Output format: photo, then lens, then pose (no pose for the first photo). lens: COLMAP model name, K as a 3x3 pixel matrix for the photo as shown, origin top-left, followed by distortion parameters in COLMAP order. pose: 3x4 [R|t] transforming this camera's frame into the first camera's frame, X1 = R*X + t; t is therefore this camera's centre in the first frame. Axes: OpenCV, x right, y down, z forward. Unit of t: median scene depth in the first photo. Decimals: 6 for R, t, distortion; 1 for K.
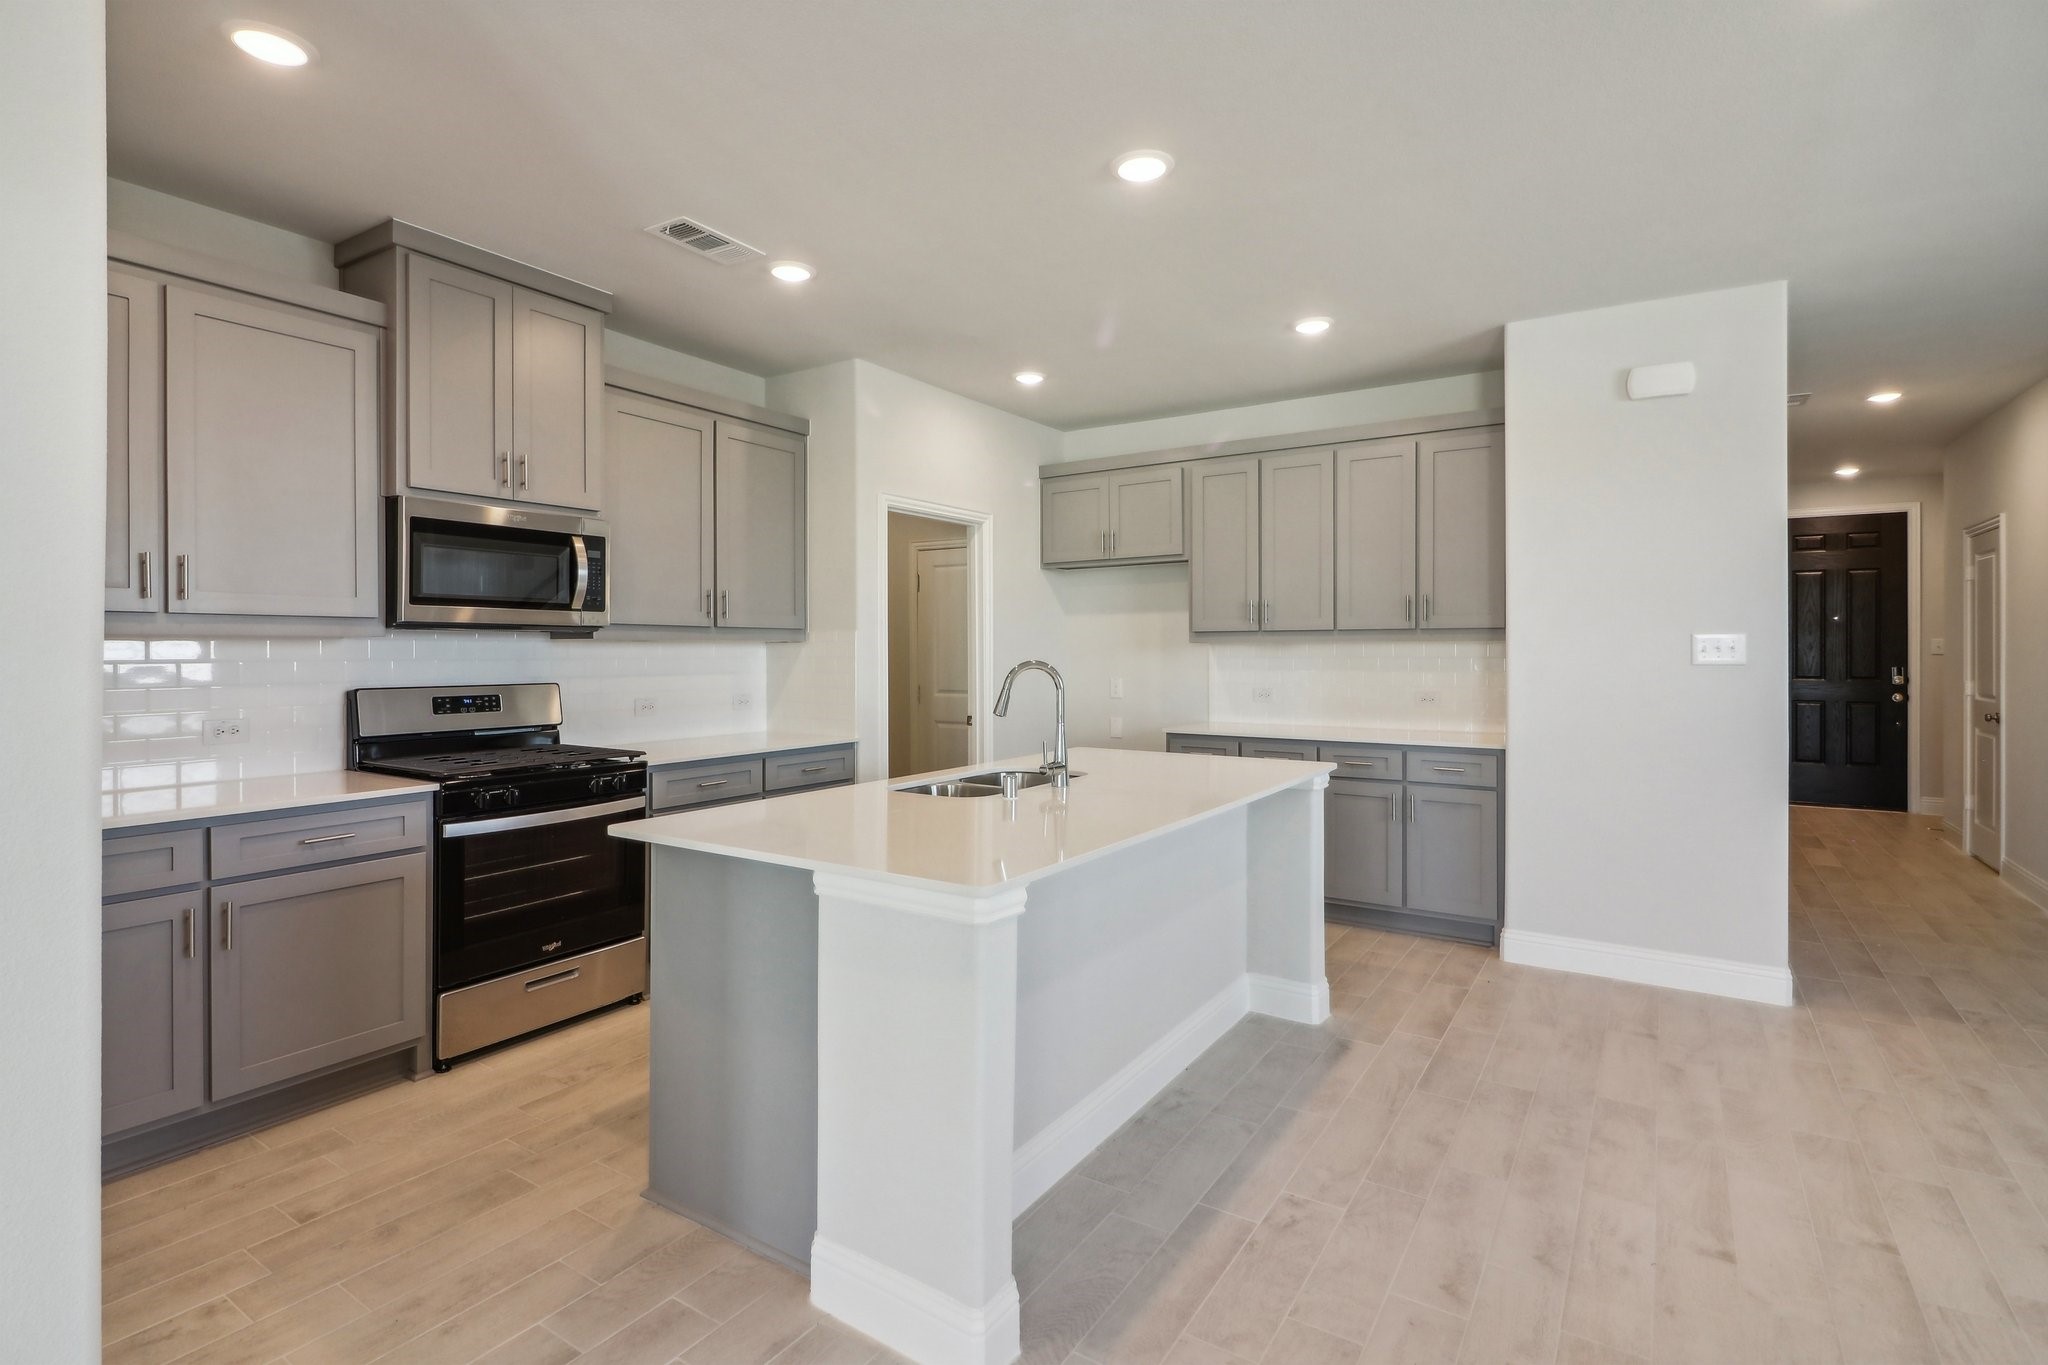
lens RADIAL K [[980.5, 0, 1006.8], [0, 980.5, 654.6], [0, 0, 1]] dist [-0.001521, -0.004259]
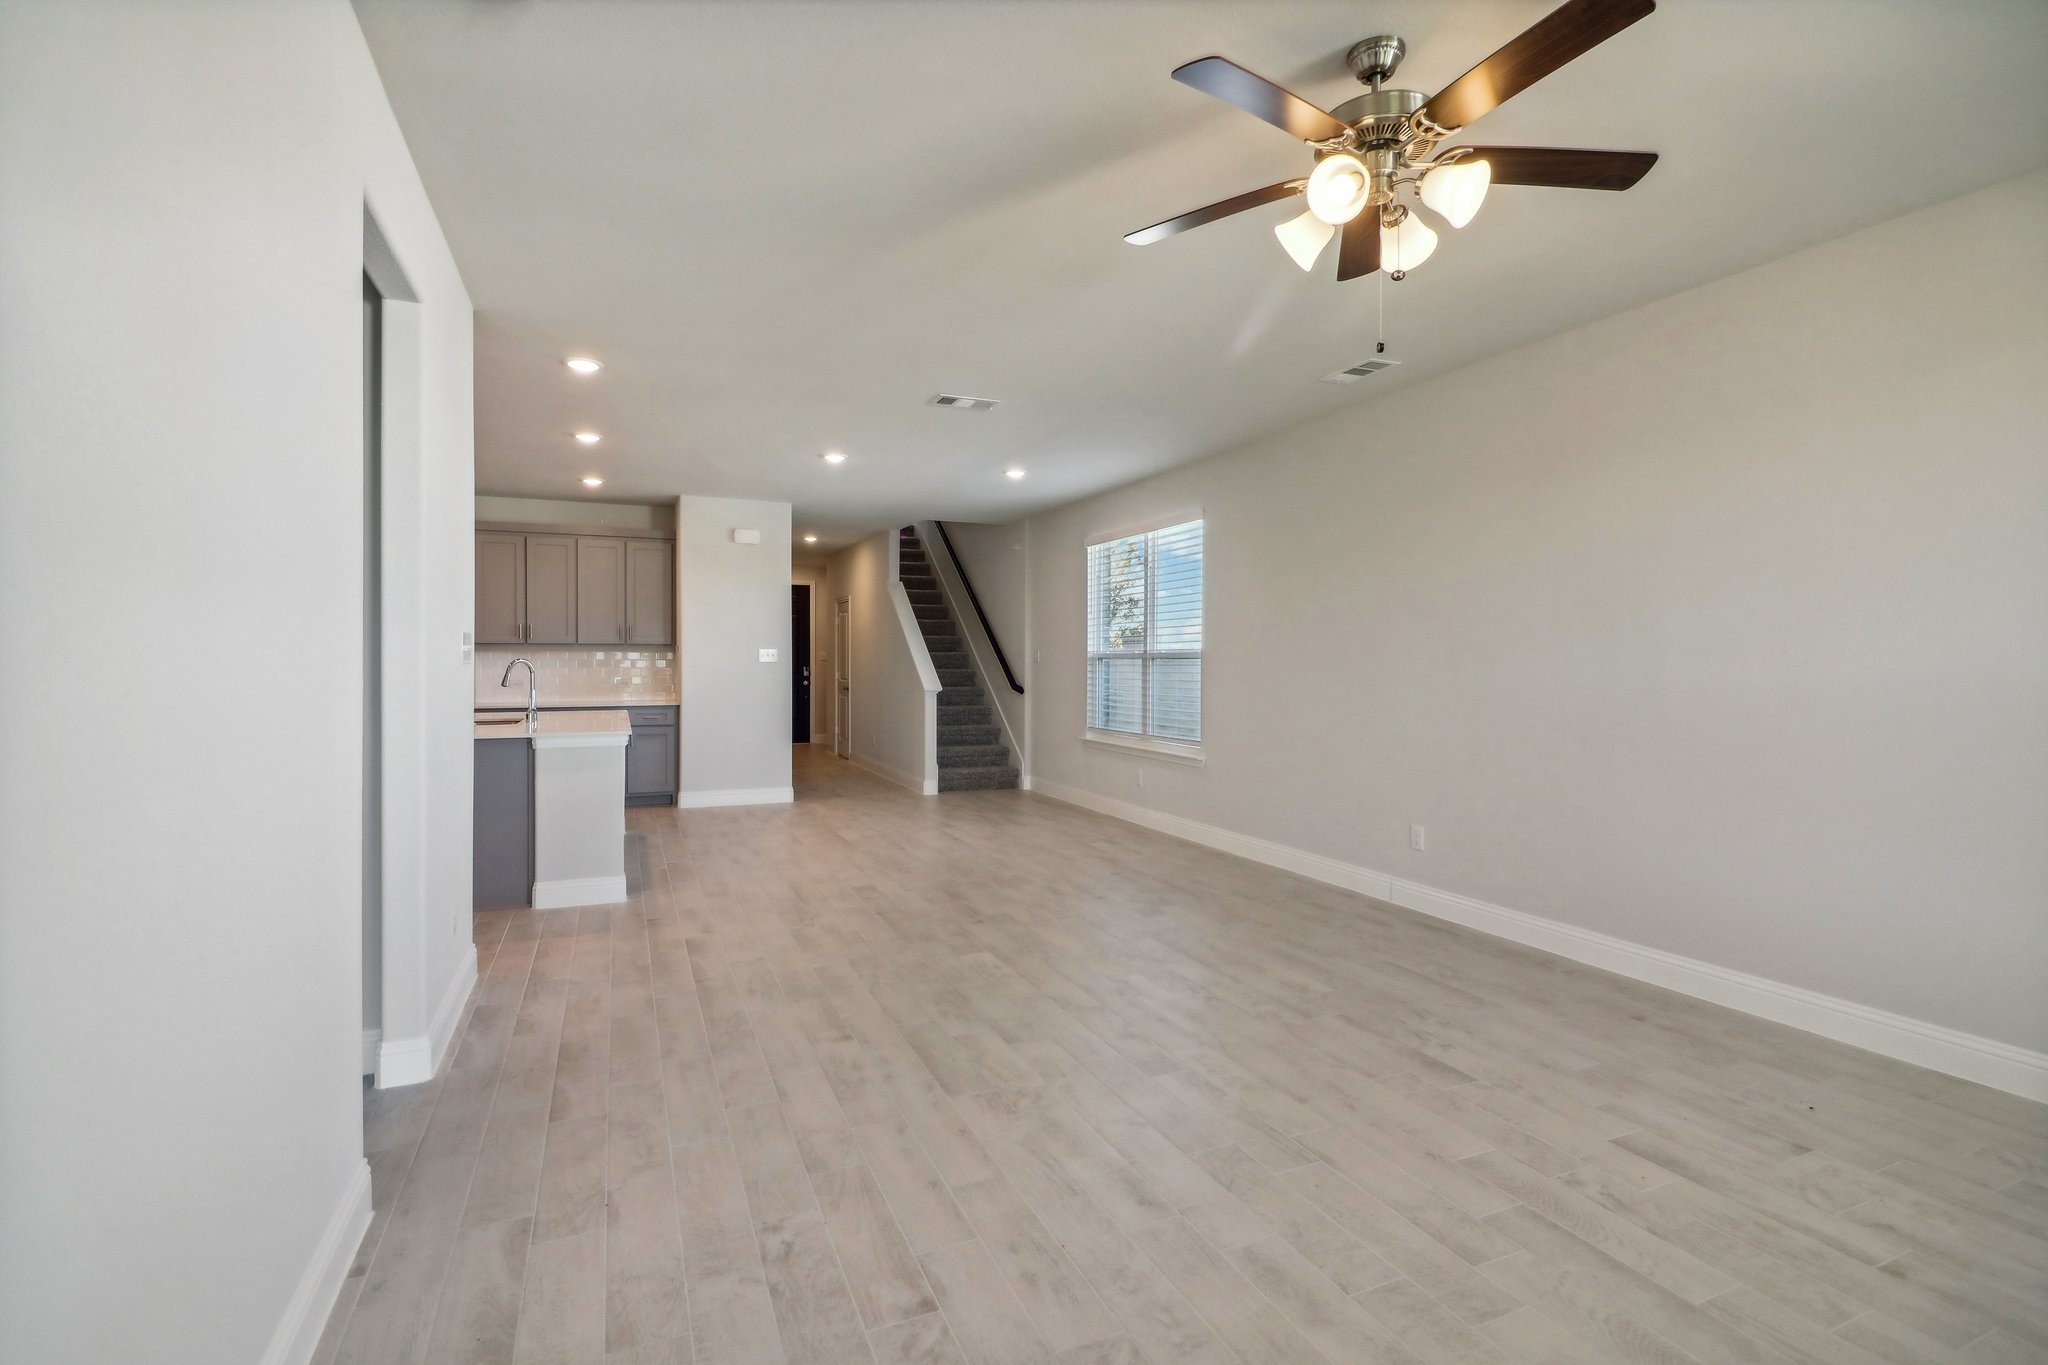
lens RADIAL K [[980.5, 0, 1002.5], [0, 980.5, 668.1], [0, 0, 1]] dist [-0.001521, -0.004259]
pose [[0.567452, -0.004672, 0.823393, -0.656394], [0.002155, 0.999989, 0.004189, 0.011948], [-0.823404, -0.000603, 0.567455, -0.588005]]
